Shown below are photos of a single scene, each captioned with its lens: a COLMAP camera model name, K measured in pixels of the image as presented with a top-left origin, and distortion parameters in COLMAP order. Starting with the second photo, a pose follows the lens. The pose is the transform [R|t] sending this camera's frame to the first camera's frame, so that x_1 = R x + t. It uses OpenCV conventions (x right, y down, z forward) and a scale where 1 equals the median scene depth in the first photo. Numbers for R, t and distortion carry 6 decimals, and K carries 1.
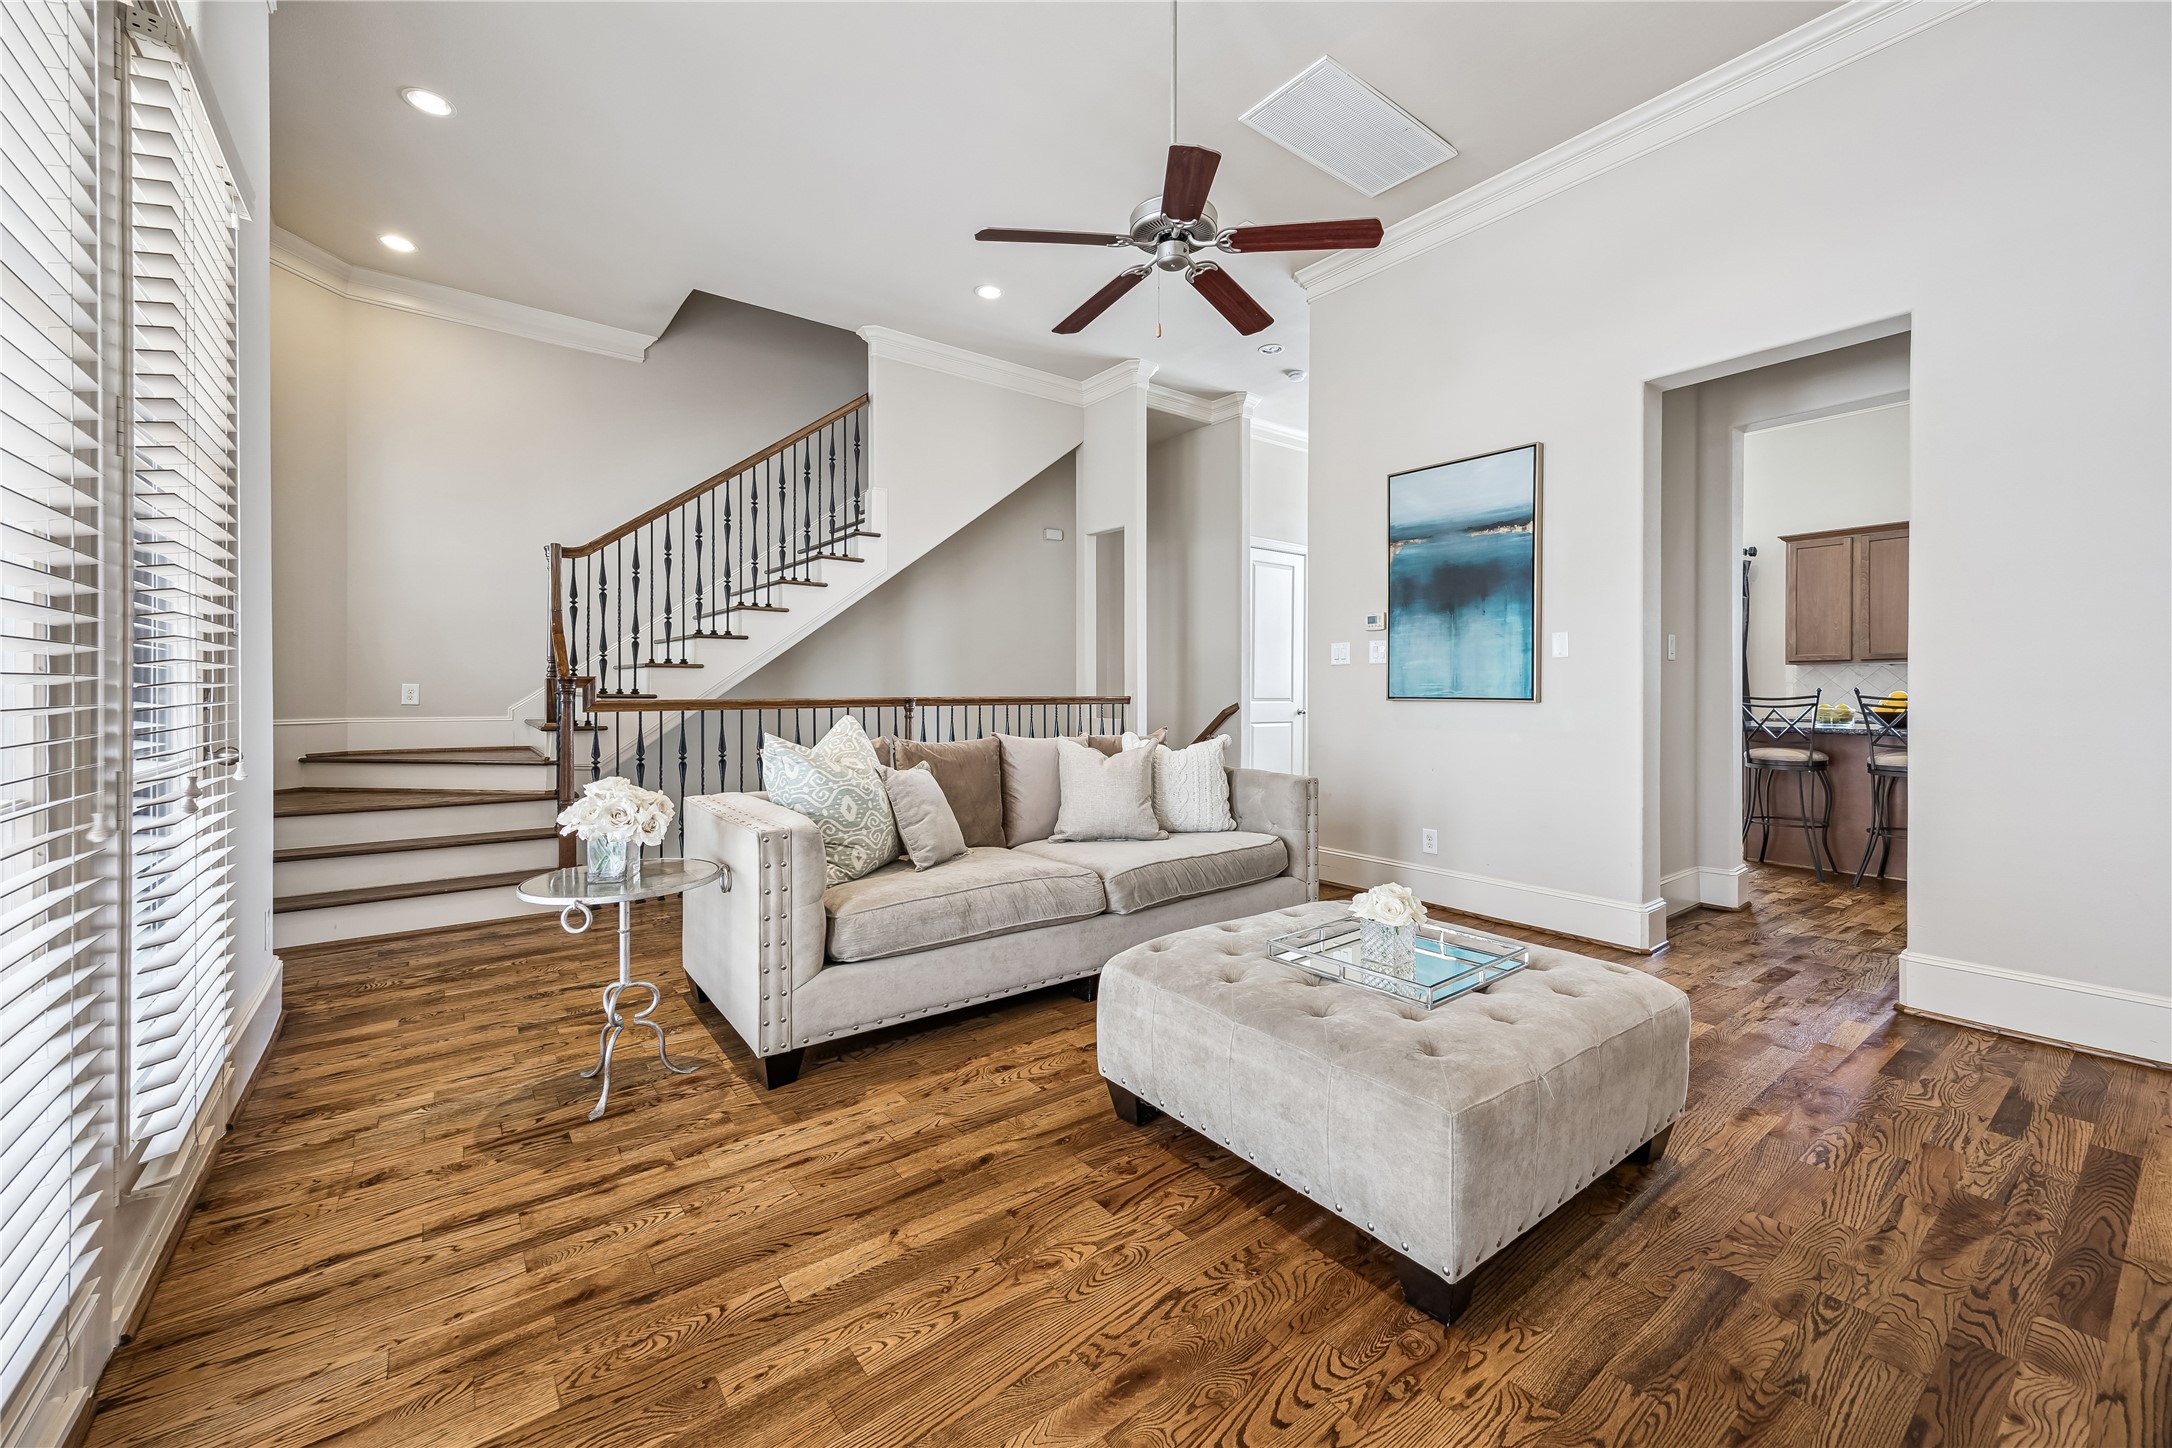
lens RADIAL K [[854.1, 0, 1092.3], [0, 854.1, 696.4], [0, 0, 1]] dist [0.016176, 0.000719]
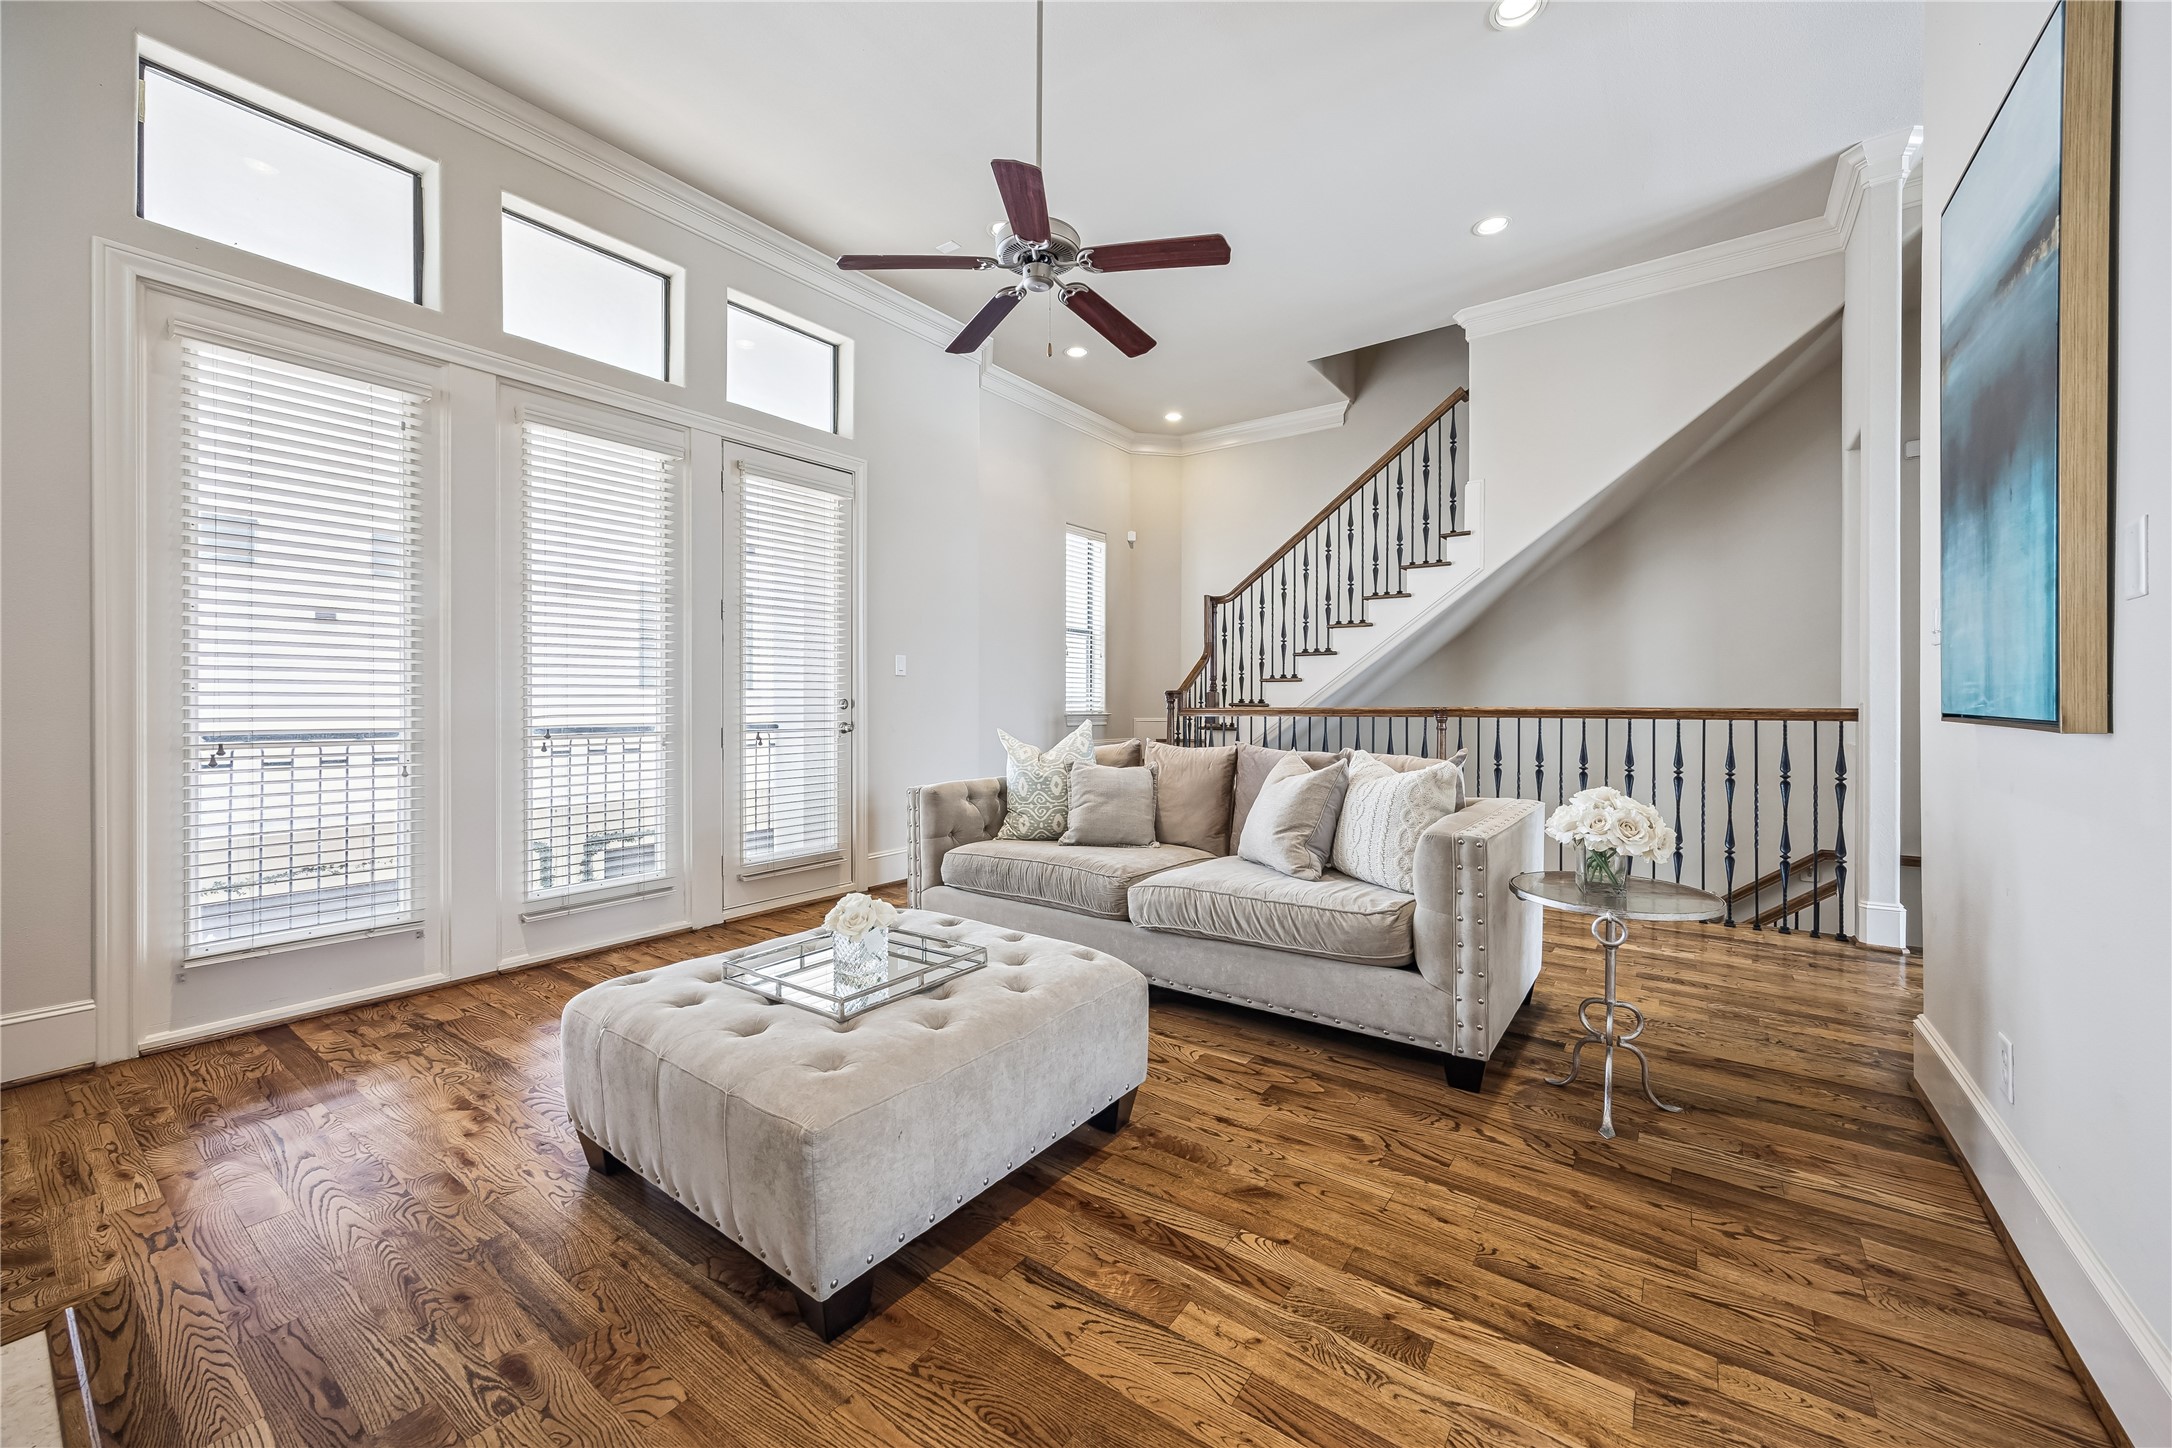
lens RADIAL K [[822.9, 0, 1095.8], [0, 822.9, 703.7], [0, 0, 1]] dist [0.011013, -0.000226]
pose [[0.290302, 0.003693, -0.956928, 0.722545], [-0.004989, 0.999985, 0.002346, -0.003946], [0.956922, 0.004093, 0.290316, 0.526269]]
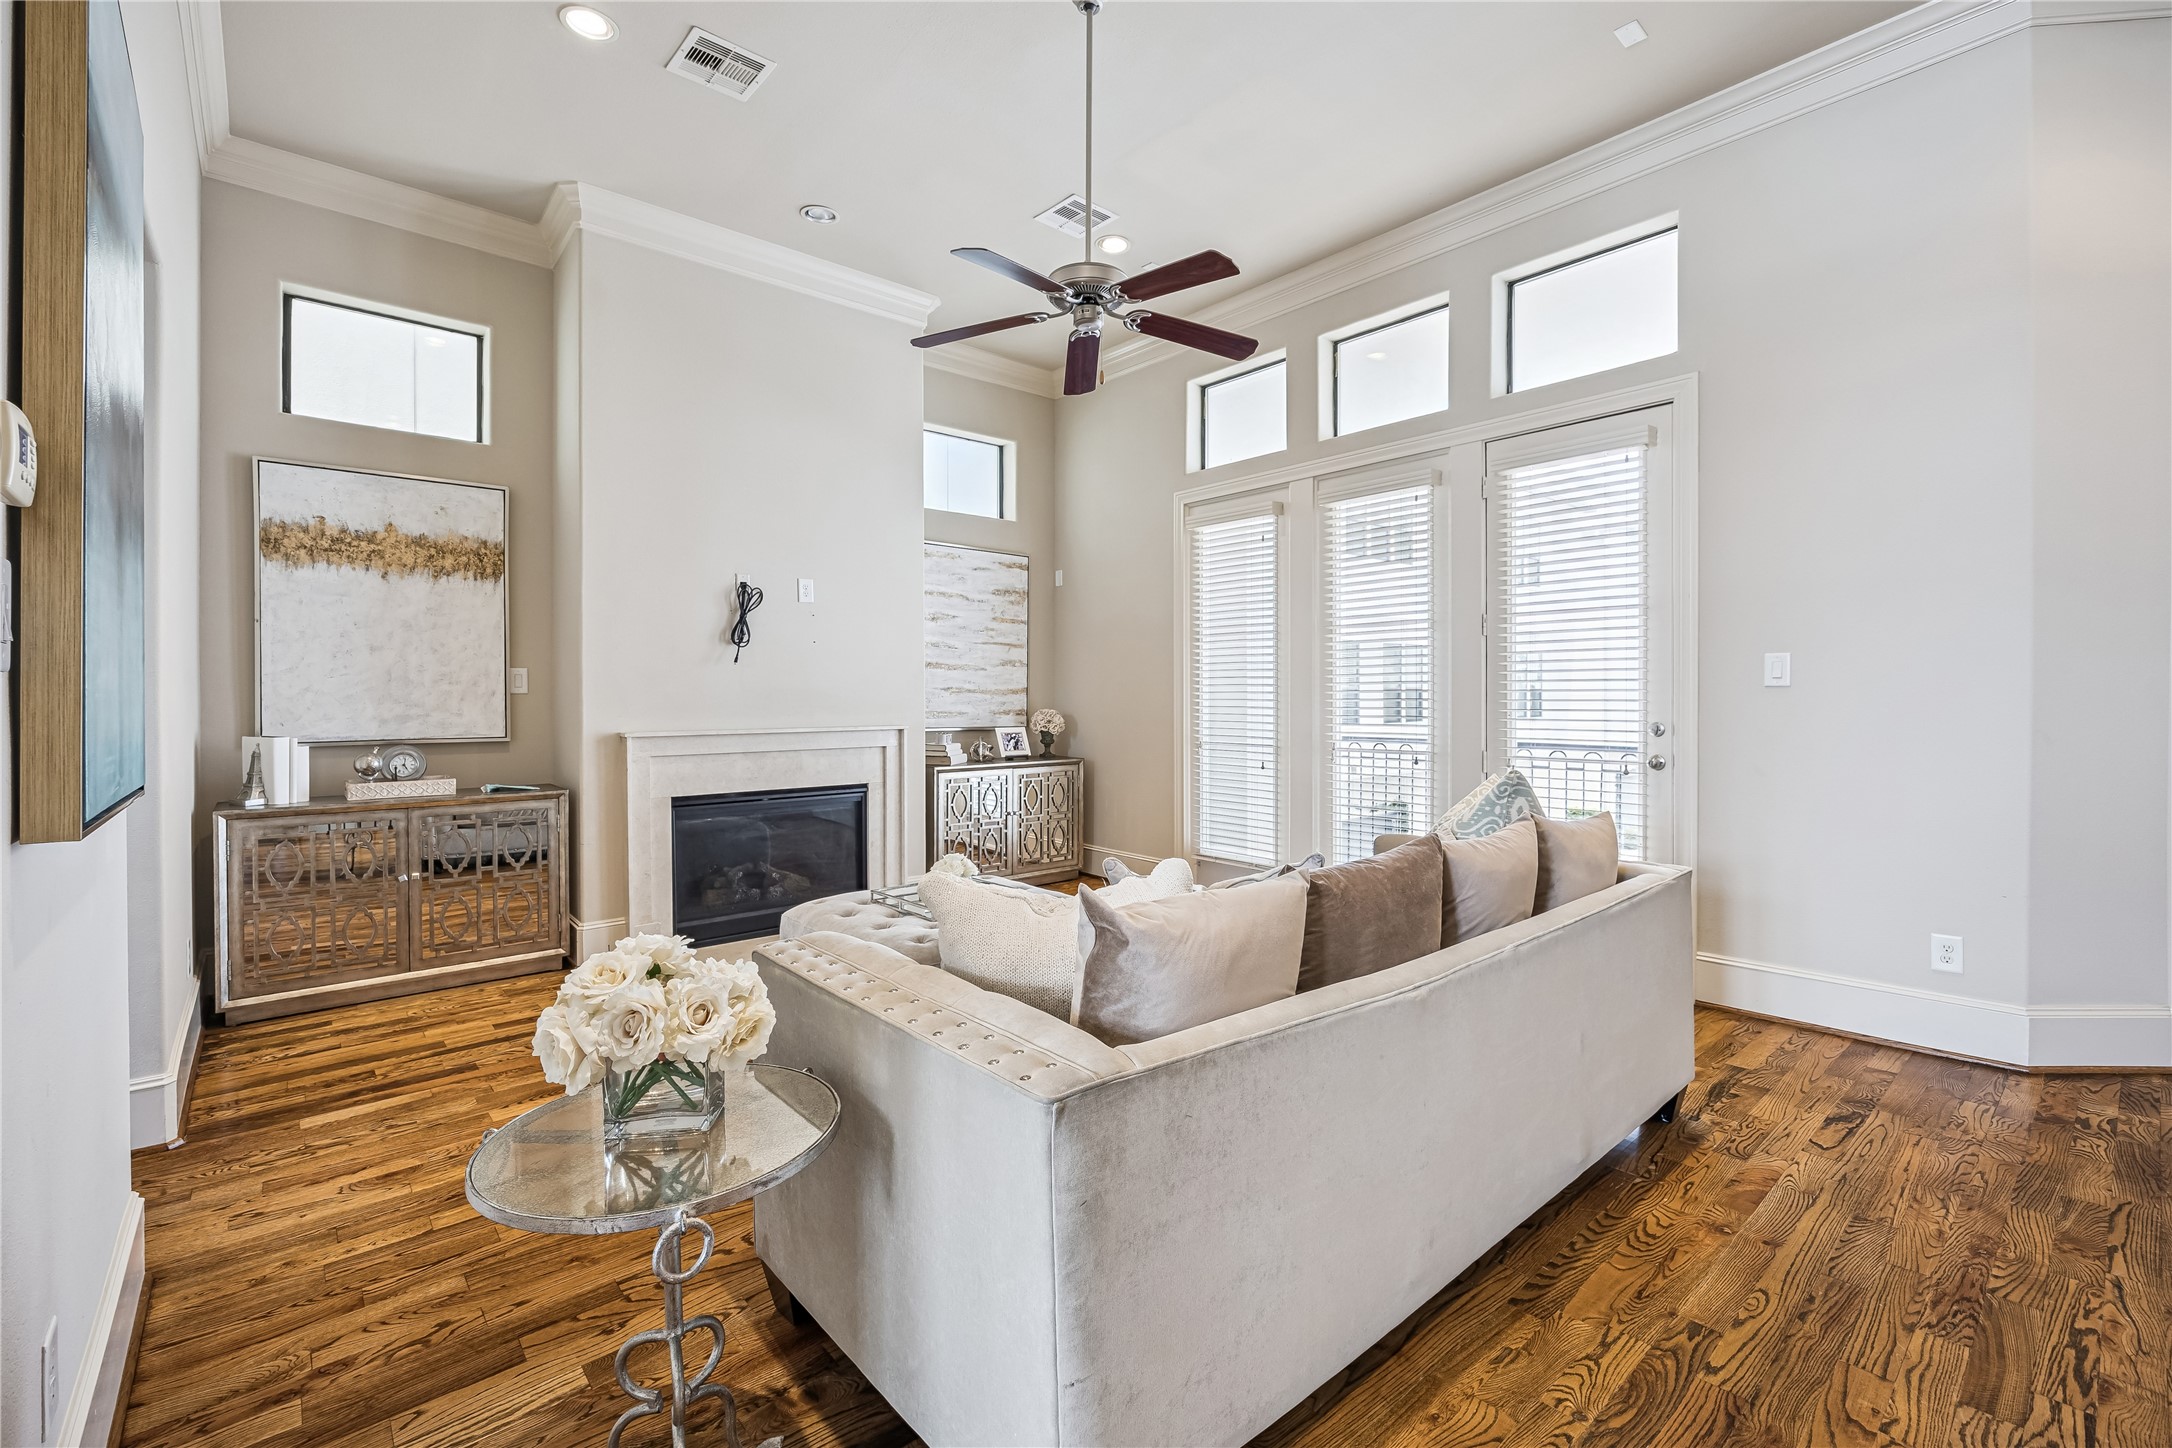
lens RADIAL K [[940.2, 0, 1124.1], [0, 940.2, 694.8], [0, 0, 1]] dist [-0.012321, -0.000098]
pose [[-0.995681, 0.006281, -0.092627, 0.113056], [0.006593, 0.999974, -0.003058, -0.028650], [0.092605, -0.003656, -0.995696, 1.453573]]
